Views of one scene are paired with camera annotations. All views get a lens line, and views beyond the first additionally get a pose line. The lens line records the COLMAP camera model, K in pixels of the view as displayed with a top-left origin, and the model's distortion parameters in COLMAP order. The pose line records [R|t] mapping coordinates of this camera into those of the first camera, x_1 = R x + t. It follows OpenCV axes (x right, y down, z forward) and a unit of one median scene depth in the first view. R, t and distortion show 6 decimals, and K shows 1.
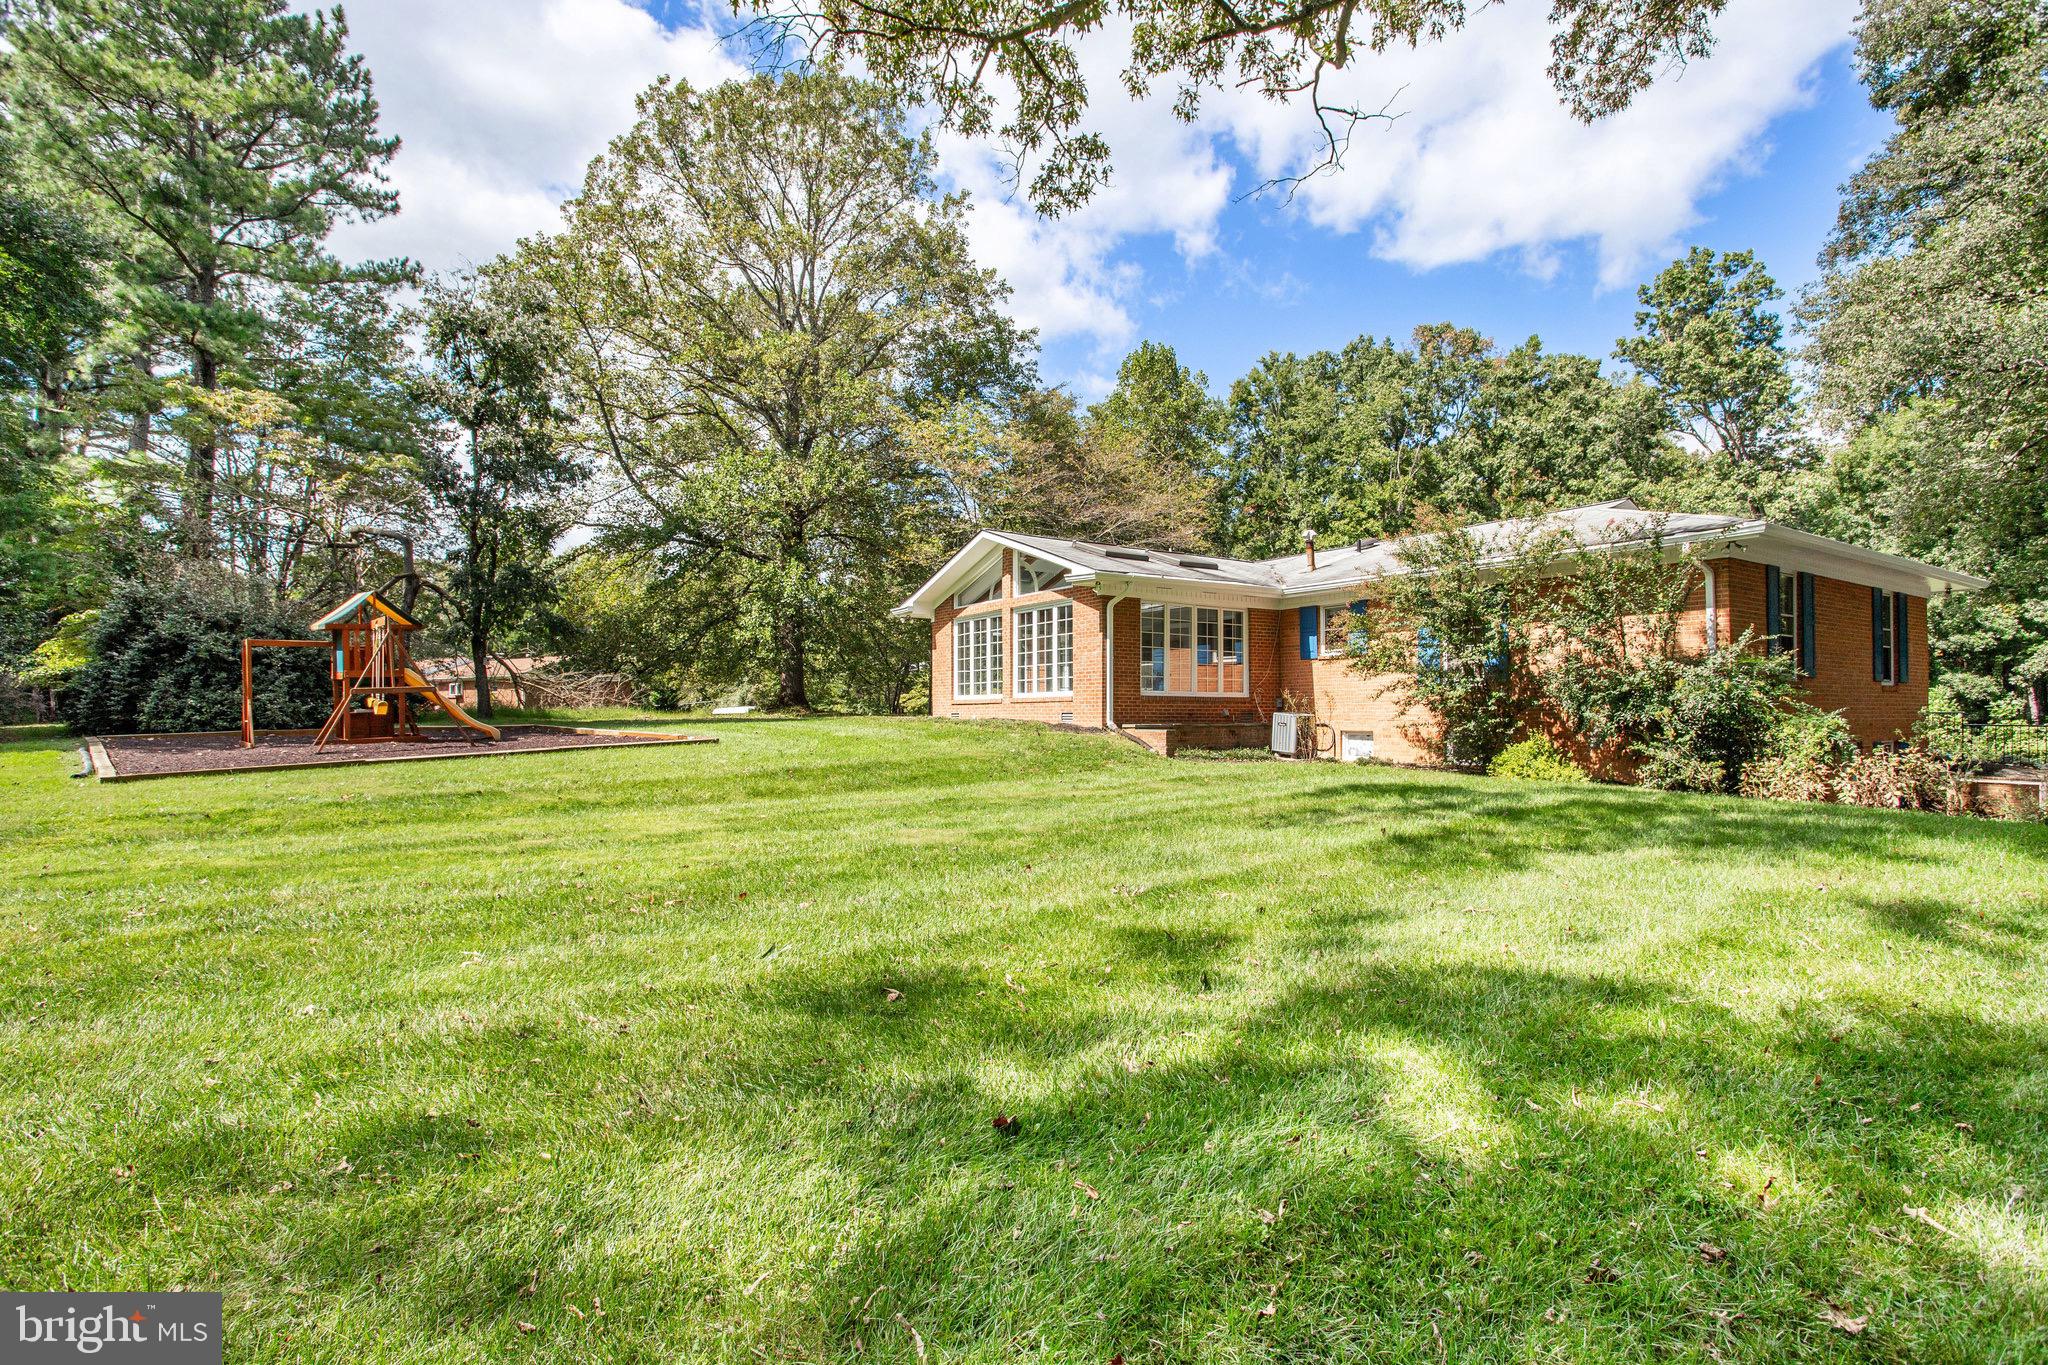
lens RADIAL K [[936.0, 0, 1024.0], [0, 936.0, 682.5], [0, 0, 1]] dist [-0.059144, 0.032834]
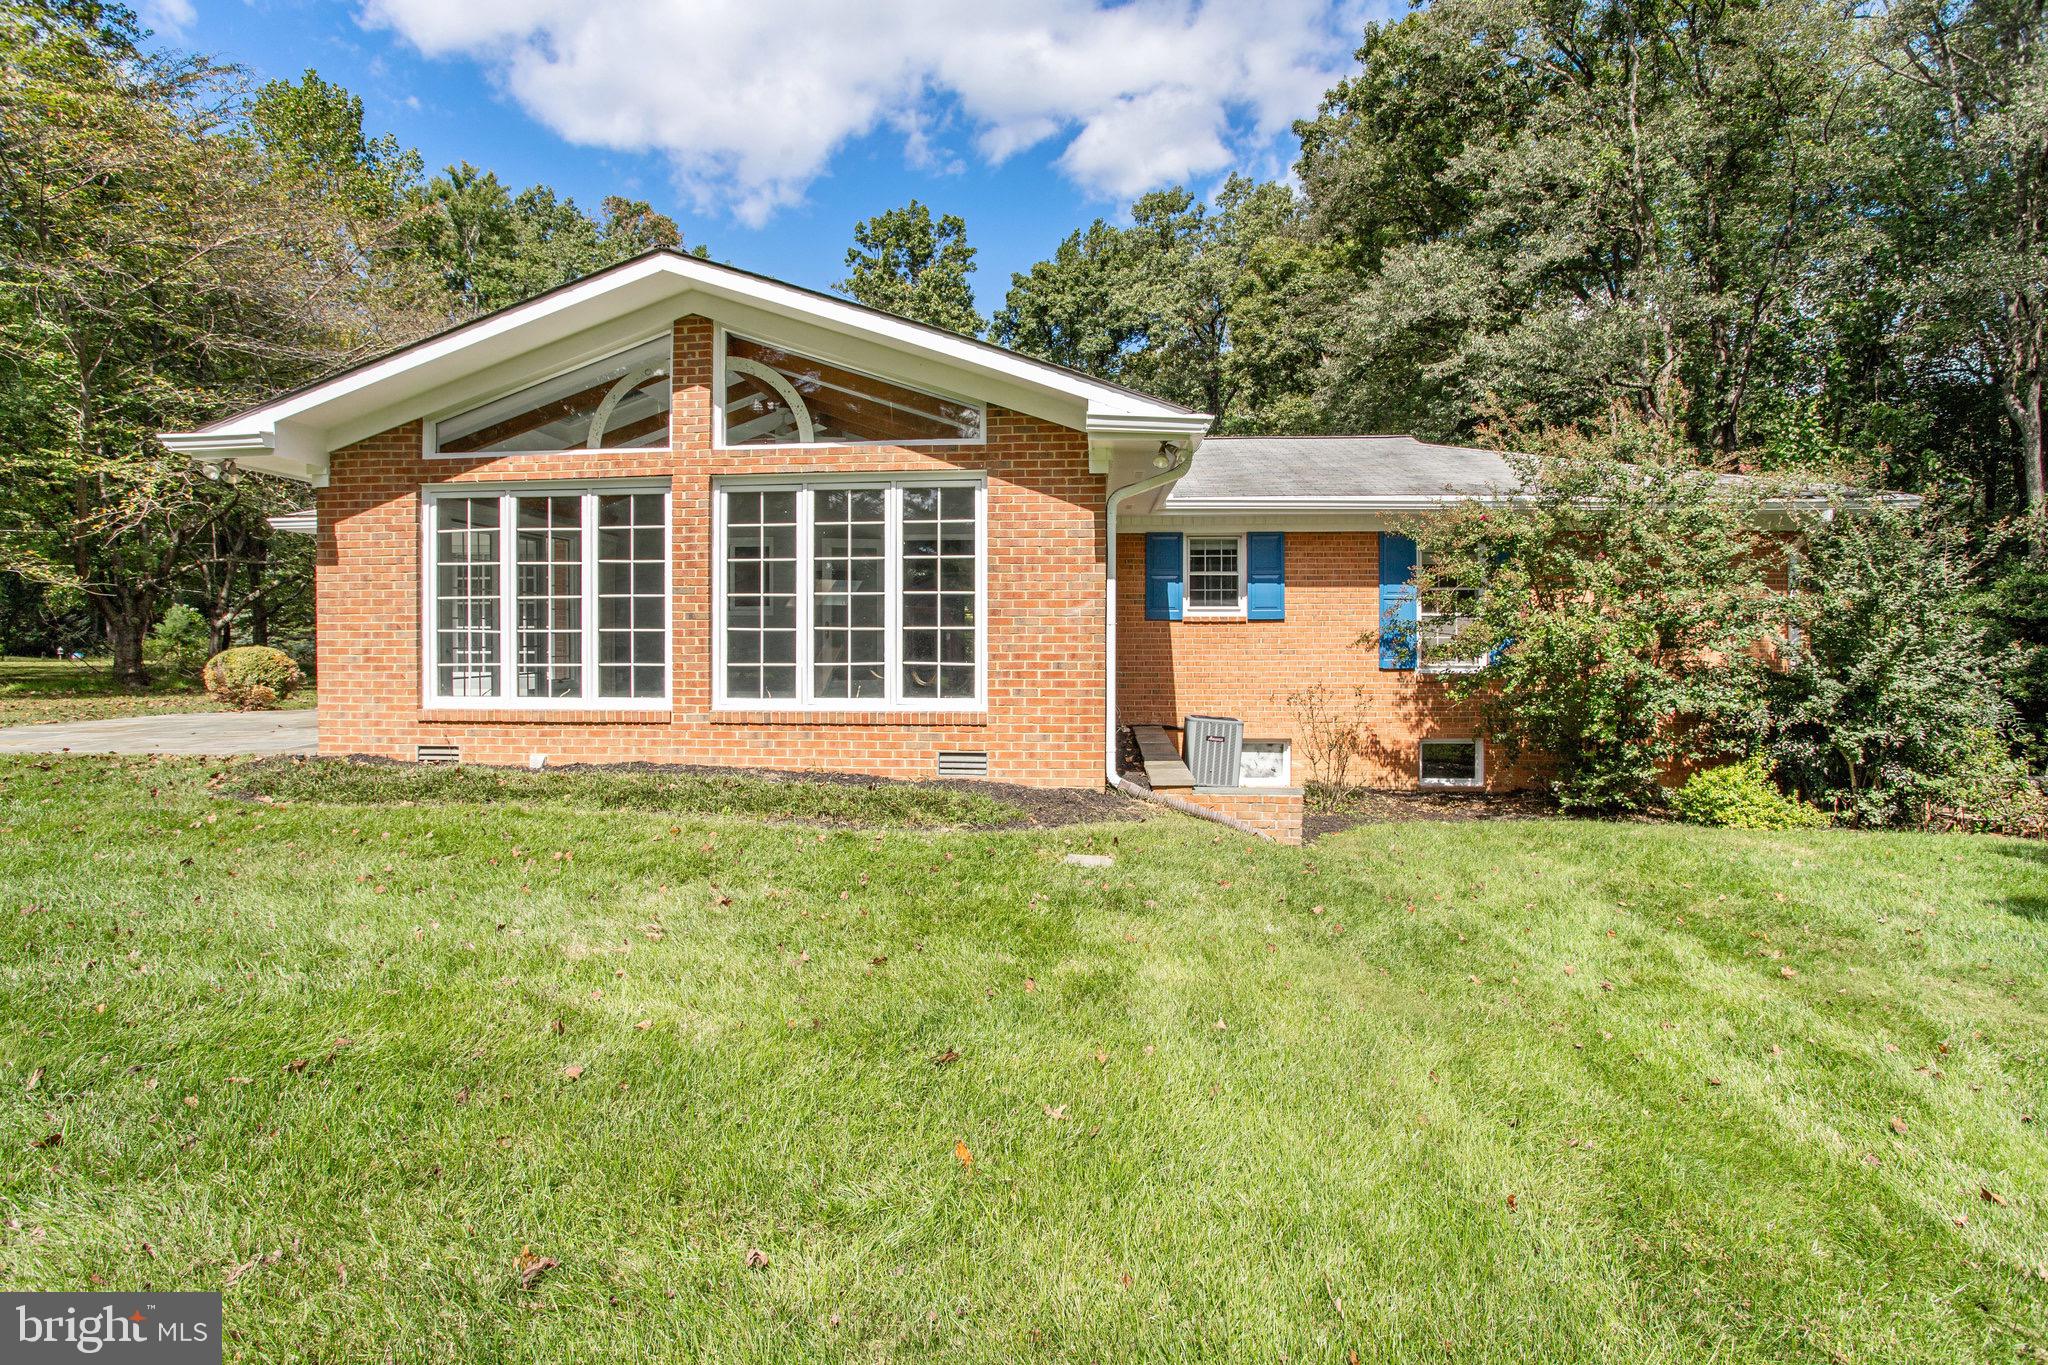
lens RADIAL K [[936.0, 0, 1024.0], [0, 936.0, 682.5], [0, 0, 1]] dist [-0.059144, 0.032834]
pose [[0.642348, -0.049583, 0.764808, -0.214480], [-0.029408, 0.995576, 0.089243, -0.035170], [-0.765849, -0.079816, 0.638048, 0.662573]]
